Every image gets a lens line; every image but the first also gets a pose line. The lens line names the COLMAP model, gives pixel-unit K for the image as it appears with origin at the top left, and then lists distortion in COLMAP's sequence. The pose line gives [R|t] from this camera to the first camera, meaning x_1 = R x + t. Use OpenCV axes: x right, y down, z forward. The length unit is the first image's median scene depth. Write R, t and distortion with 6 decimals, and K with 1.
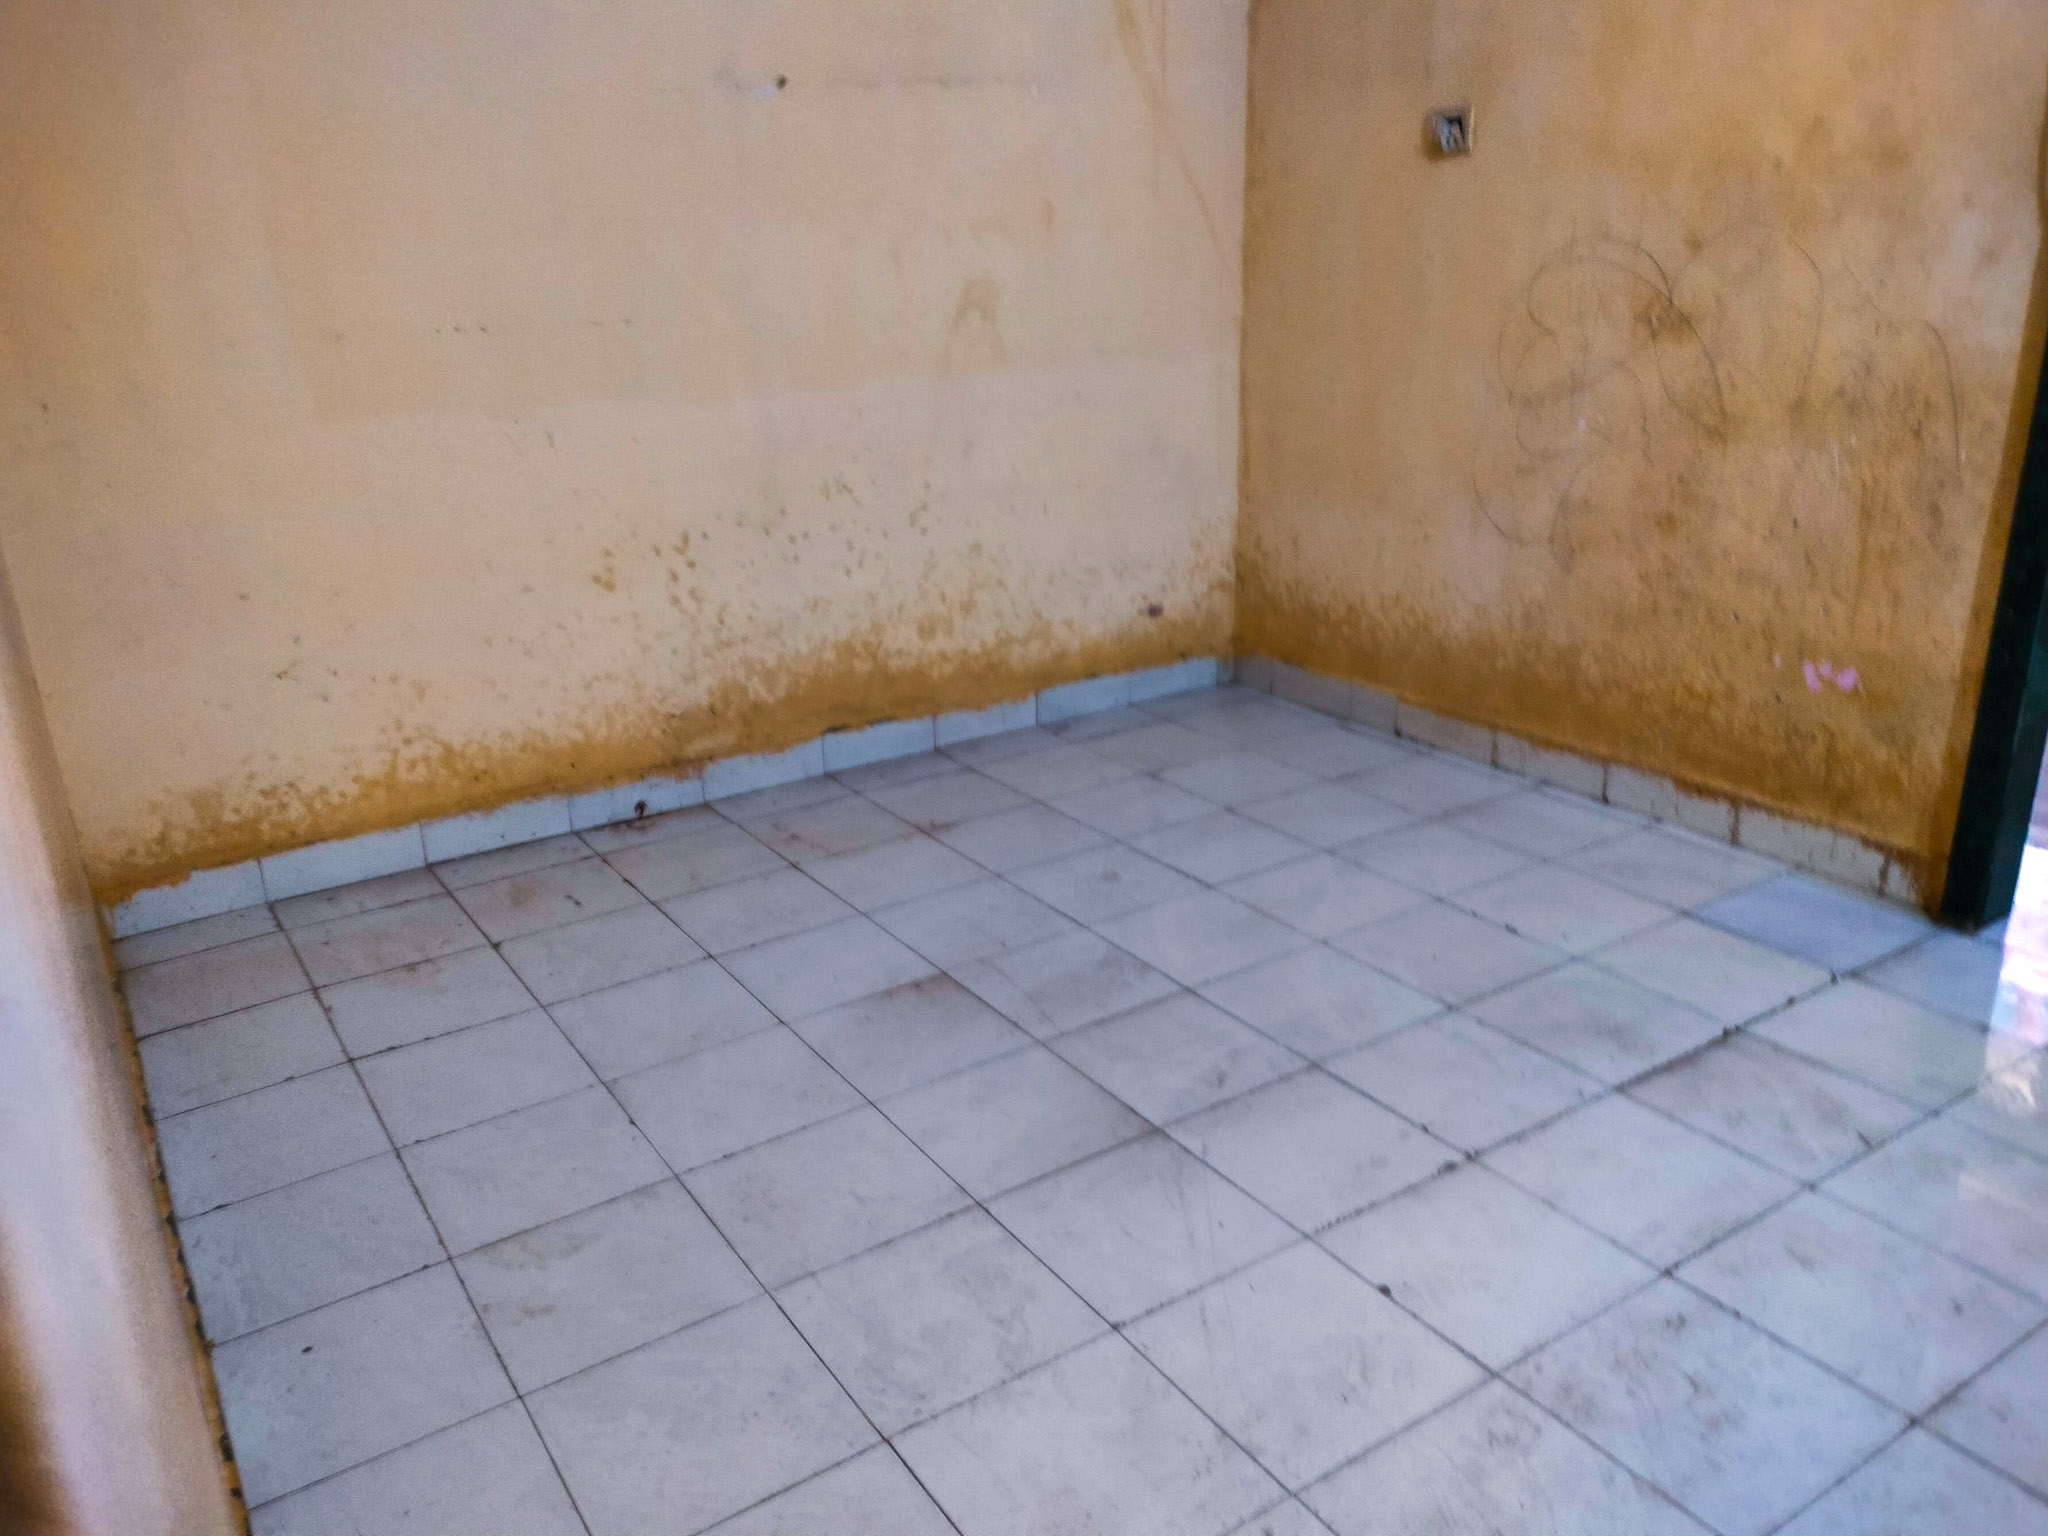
lens RADIAL K [[1584.0, 0, 1015.0], [0, 1584.0, 765.7], [0, 0, 1]] dist [0.057787, -0.082529]
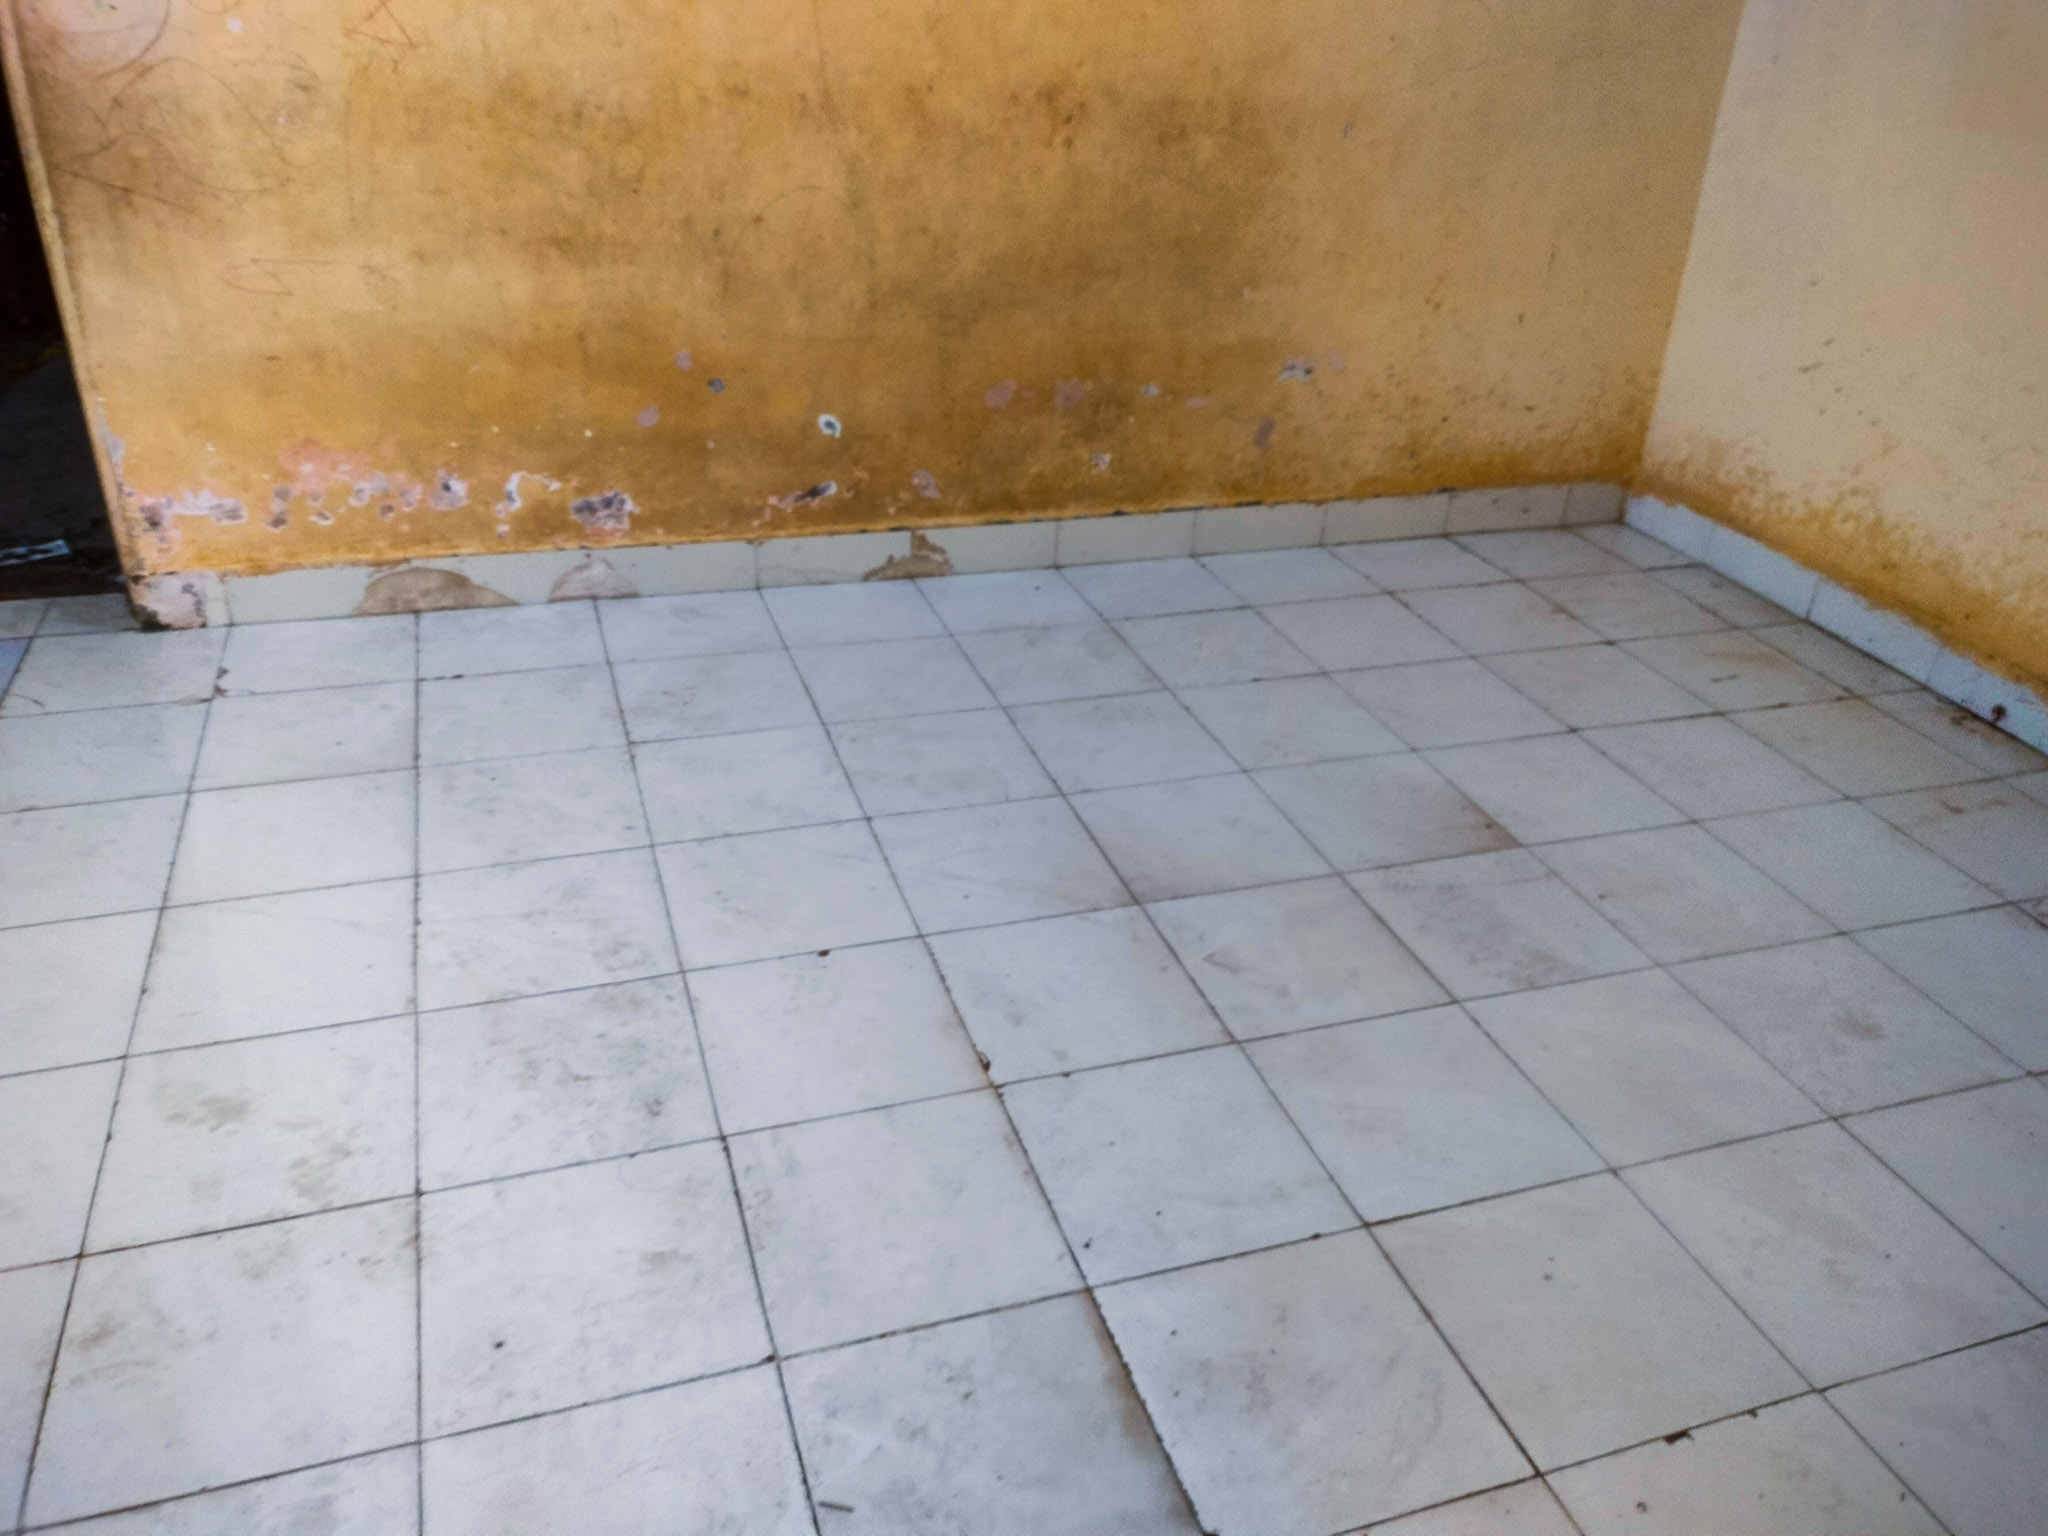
lens RADIAL K [[1584.0, 0, 1019.7], [0, 1584.0, 762.4], [0, 0, 1]] dist [0.057787, -0.082529]
pose [[-0.266582, 0.472932, -0.839803, 0.617122], [-0.356019, 0.761392, 0.541787, -0.229420], [0.895648, 0.443417, -0.034601, 0.669622]]
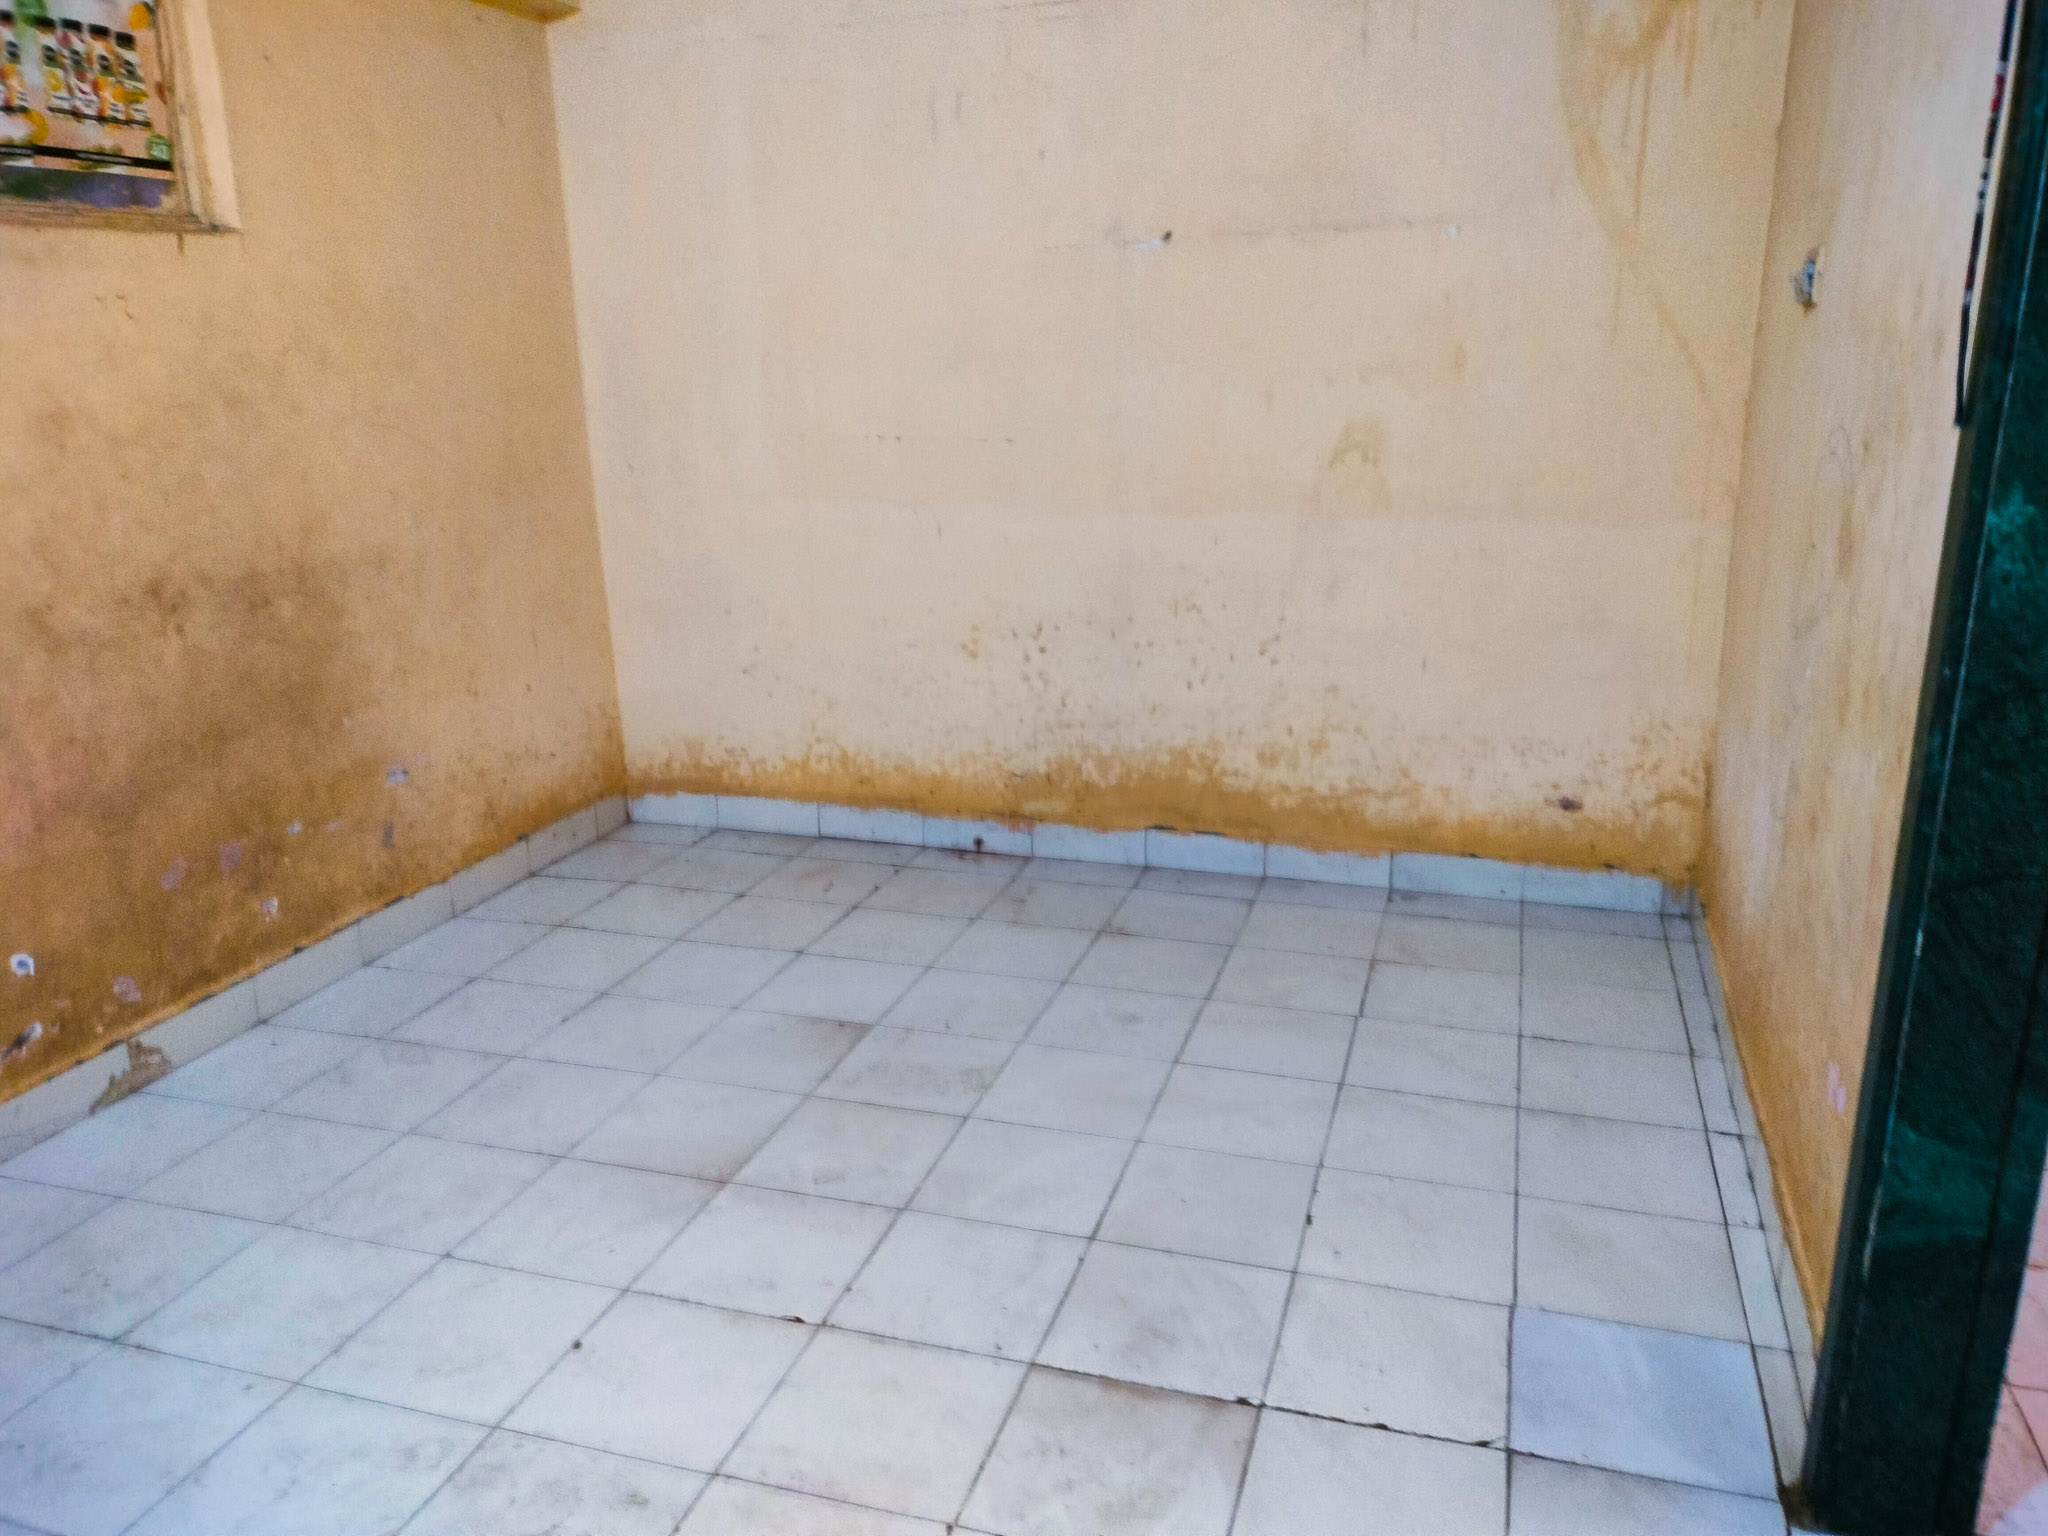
lens RADIAL K [[1584.0, 0, 1033.4], [0, 1584.0, 778.3], [0, 0, 1]] dist [0.057787, -0.082529]
pose [[0.628407, 0.234288, -0.741764, 0.716677], [-0.260005, 0.961984, 0.083574, -0.141792], [0.733145, 0.140344, 0.665433, 0.264170]]
